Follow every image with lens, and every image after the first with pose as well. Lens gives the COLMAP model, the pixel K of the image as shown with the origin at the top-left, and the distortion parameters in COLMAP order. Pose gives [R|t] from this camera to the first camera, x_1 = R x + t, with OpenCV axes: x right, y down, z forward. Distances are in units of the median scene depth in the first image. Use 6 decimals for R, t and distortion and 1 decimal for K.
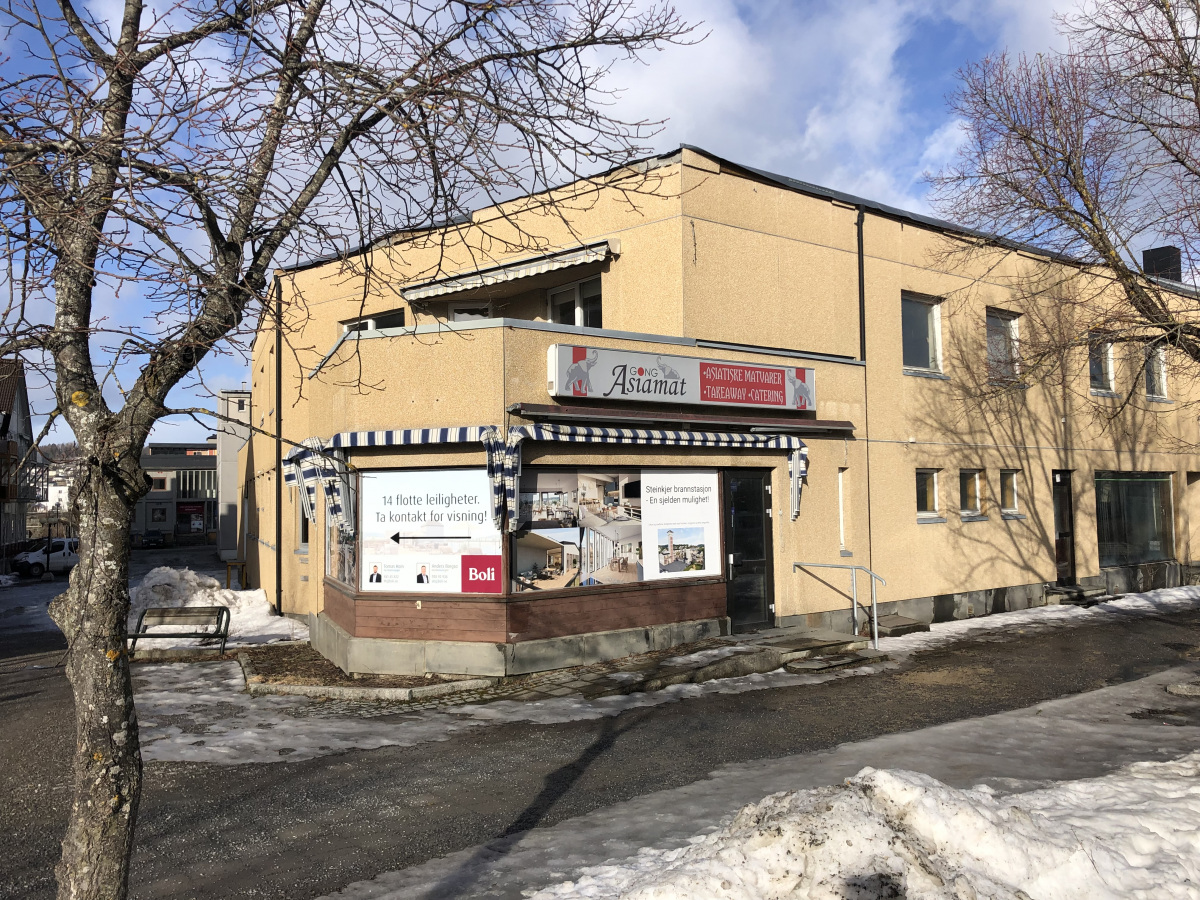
lens RADIAL K [[974.4, 0, 600.0], [0, 974.4, 450.0], [0, 0, 1]] dist [0.131166, -0.002200]
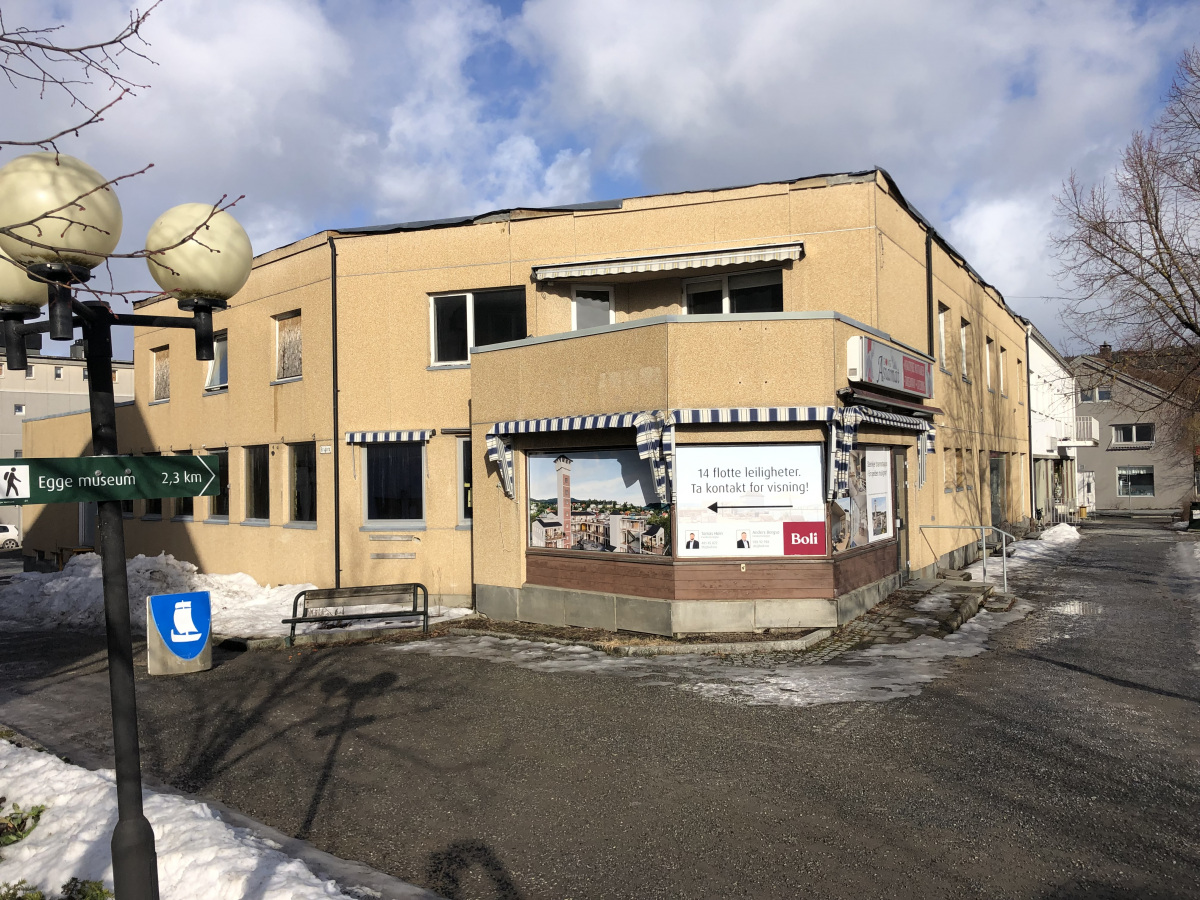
lens RADIAL K [[983.4, 0, 600.0], [0, 983.4, 430.5], [0, 0, 1]] dist [0.190812, -0.001233]
pose [[0.919542, 0.013339, 0.392764, -0.759472], [-0.014792, 0.999890, 0.000675, 0.005030], [-0.392712, -0.006430, 0.919639, 0.039787]]
